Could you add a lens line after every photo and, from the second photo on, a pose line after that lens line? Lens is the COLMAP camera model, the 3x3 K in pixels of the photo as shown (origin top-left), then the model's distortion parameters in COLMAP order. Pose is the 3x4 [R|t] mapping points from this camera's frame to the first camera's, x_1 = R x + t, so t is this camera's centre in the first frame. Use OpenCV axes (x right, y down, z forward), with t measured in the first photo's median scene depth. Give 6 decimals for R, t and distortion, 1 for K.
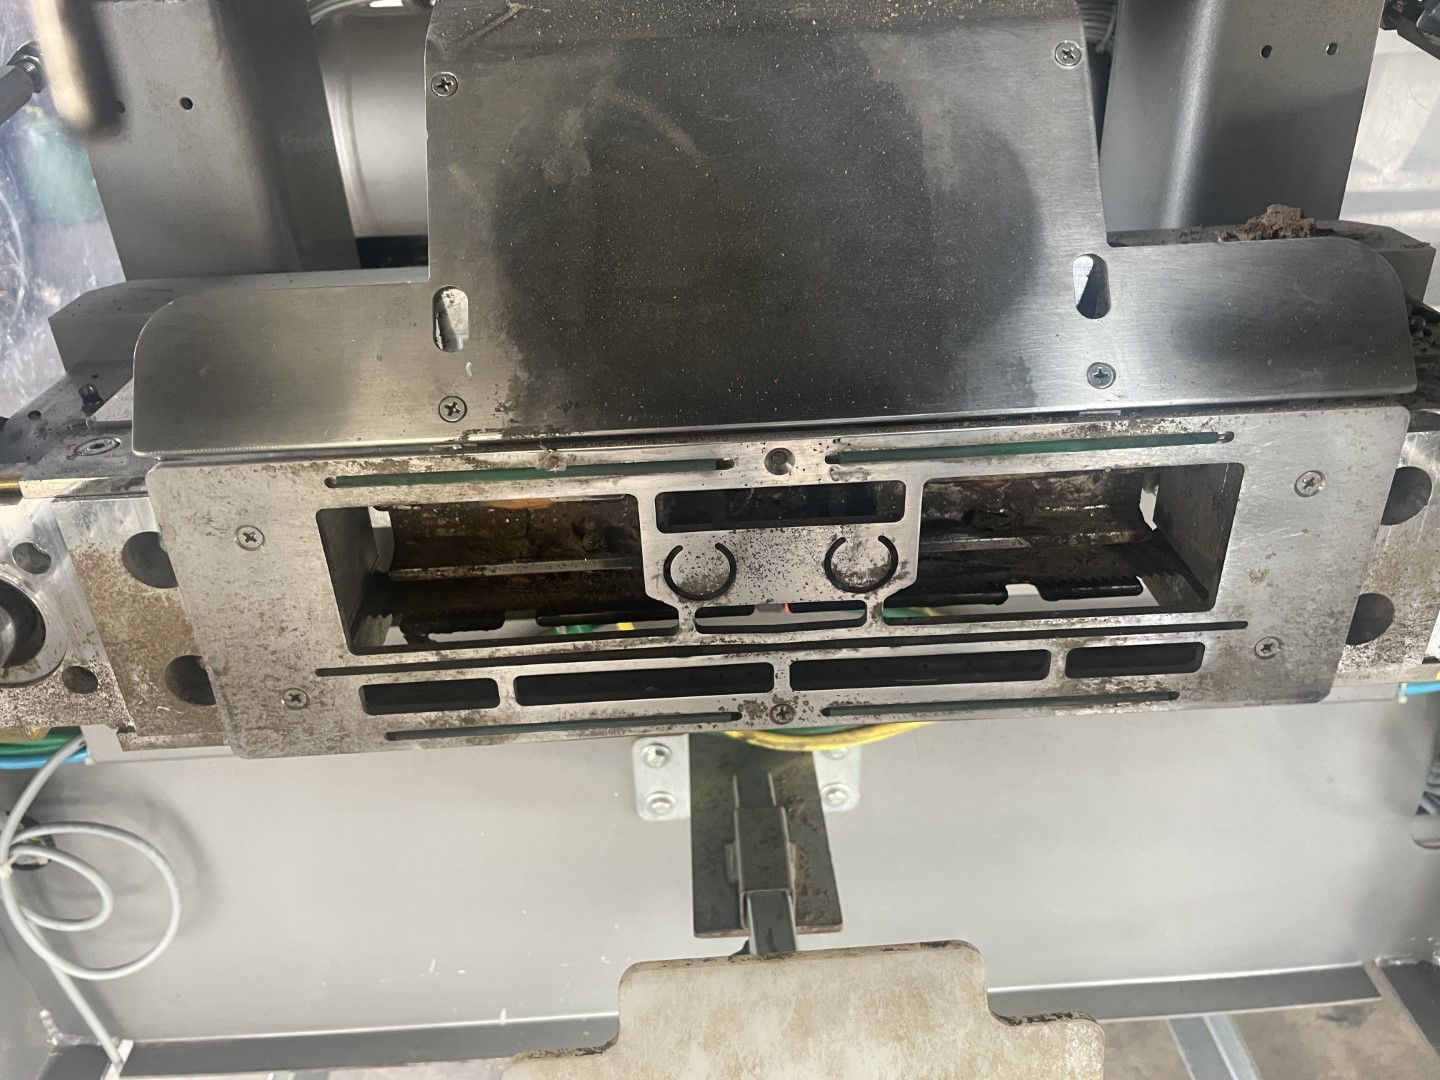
lens RADIAL K [[1109.4, 0, 717.7], [0, 1109.4, 530.5], [0, 0, 1]] dist [0.091133, -0.130109]
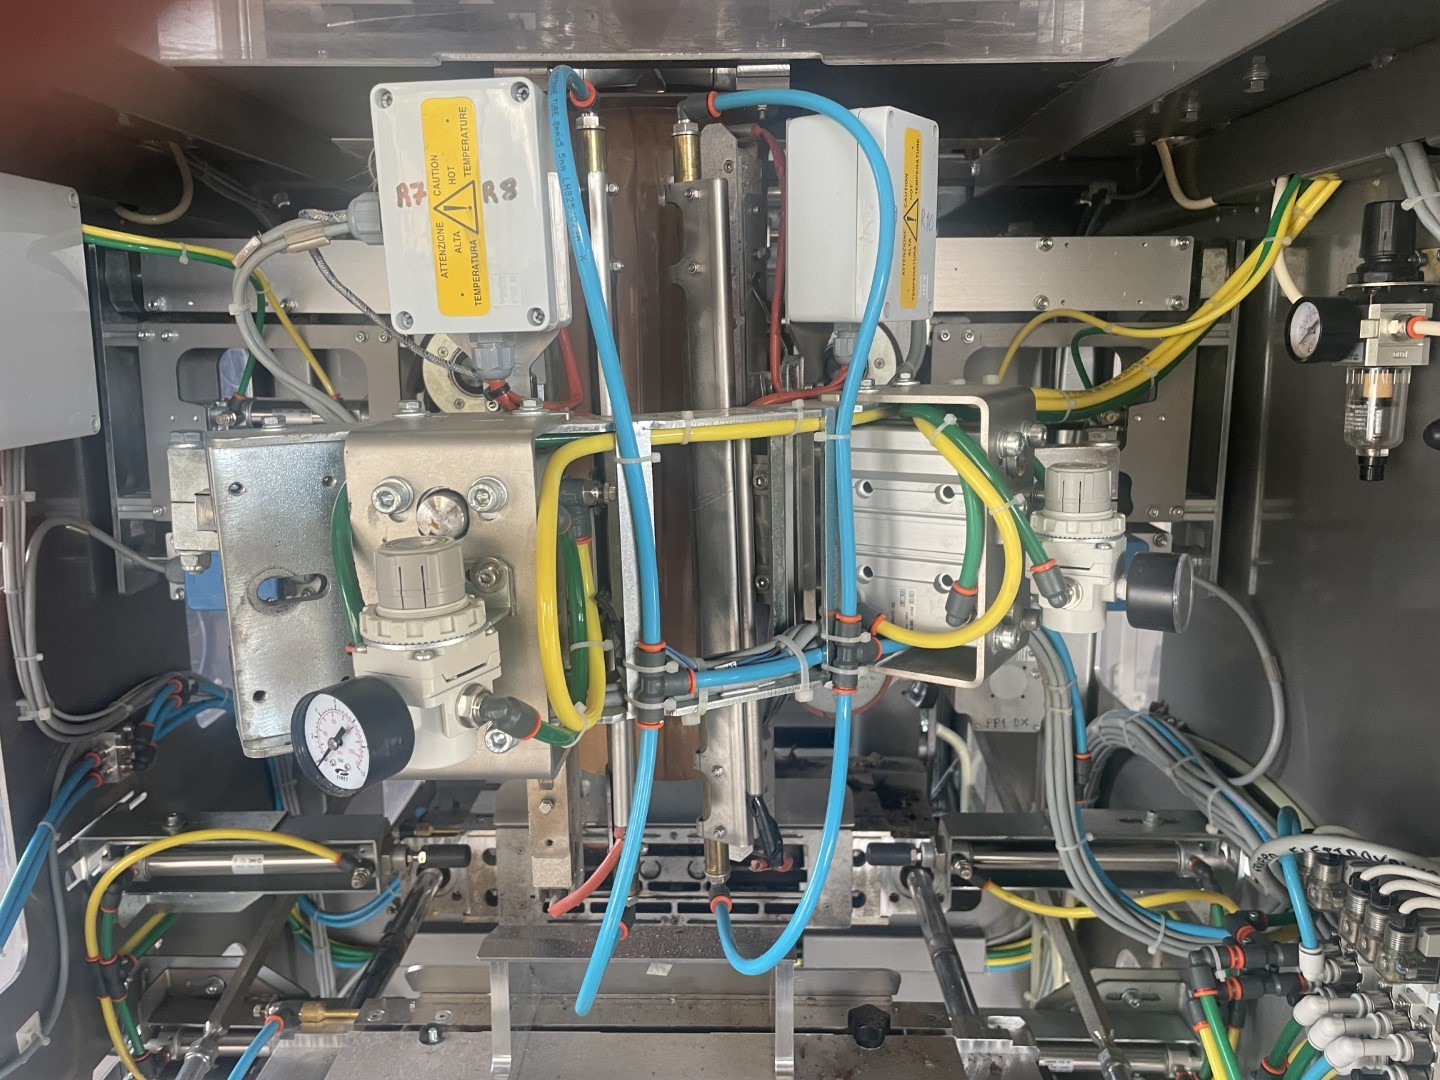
lens RADIAL K [[1109.4, 0, 717.7], [0, 1109.4, 530.5], [0, 0, 1]] dist [0.091133, -0.130109]
pose [[0.997847, 0.044361, -0.048309, 0.292573], [-0.057821, 0.942669, -0.328683, 0.162852], [0.030958, 0.330769, 0.943204, -2.395633]]
